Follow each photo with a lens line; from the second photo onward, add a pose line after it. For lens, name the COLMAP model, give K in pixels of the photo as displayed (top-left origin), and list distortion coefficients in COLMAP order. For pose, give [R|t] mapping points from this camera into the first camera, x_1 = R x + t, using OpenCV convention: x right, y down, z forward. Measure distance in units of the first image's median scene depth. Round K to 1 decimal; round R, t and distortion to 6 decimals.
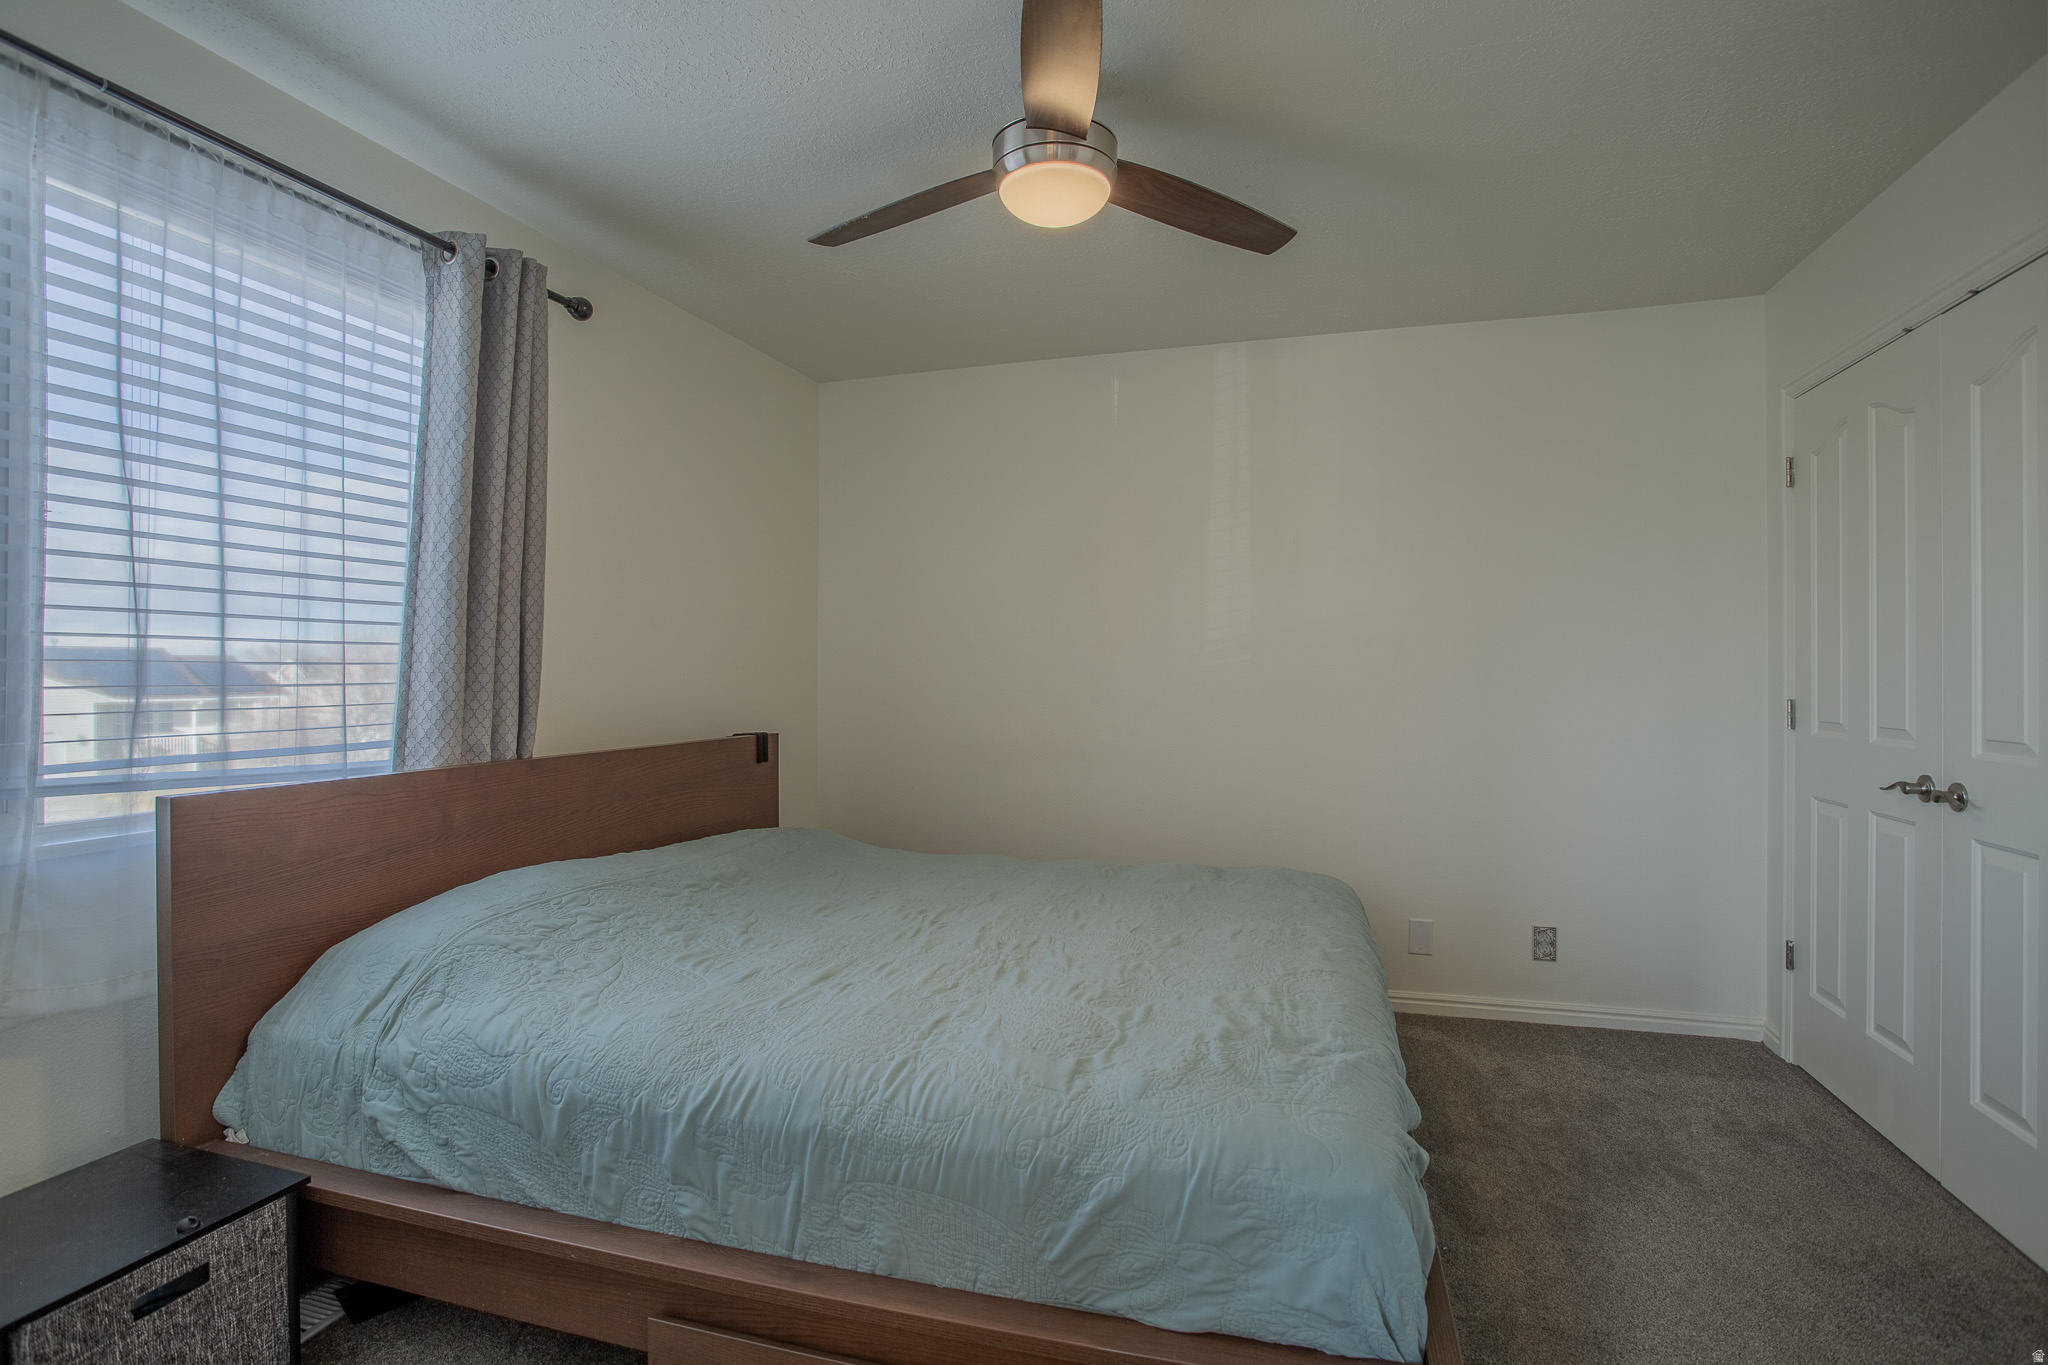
lens RADIAL K [[1008.2, 0, 1041.9], [0, 1008.2, 673.5], [0, 0, 1]] dist [-0.054698, 0.019855]
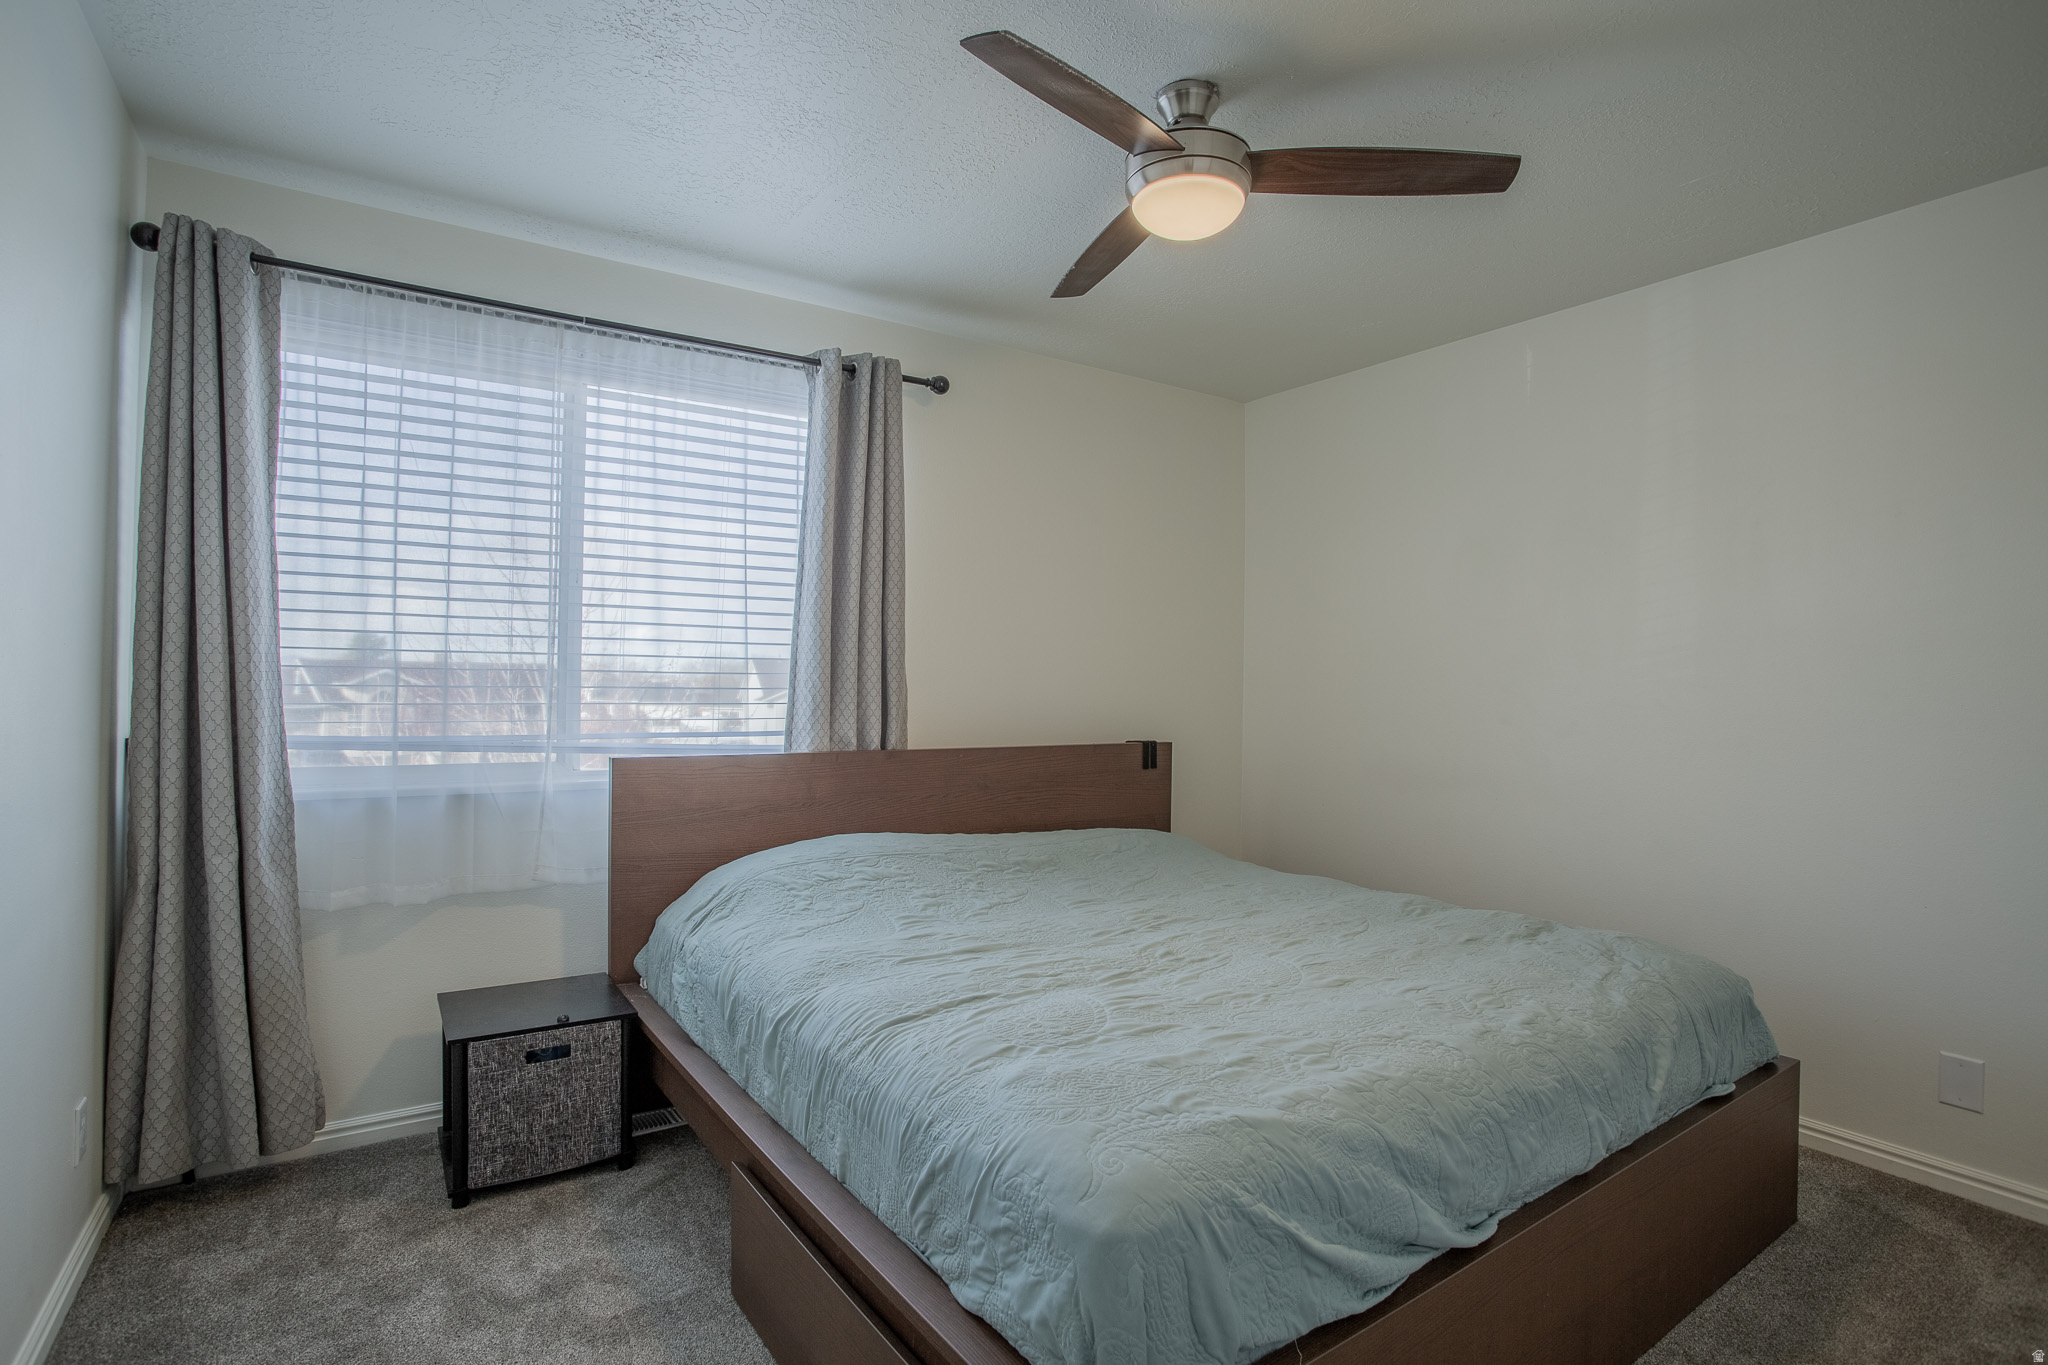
lens RADIAL K [[1008.2, 0, 985.0], [0, 1008.2, 680.1], [0, 0, 1]] dist [-0.054698, 0.019855]
pose [[0.767359, 0.003126, -0.641211, 0.462334], [-0.009533, 0.999933, -0.006535, 0.004986], [0.641147, 0.011128, 0.767337, 0.112140]]
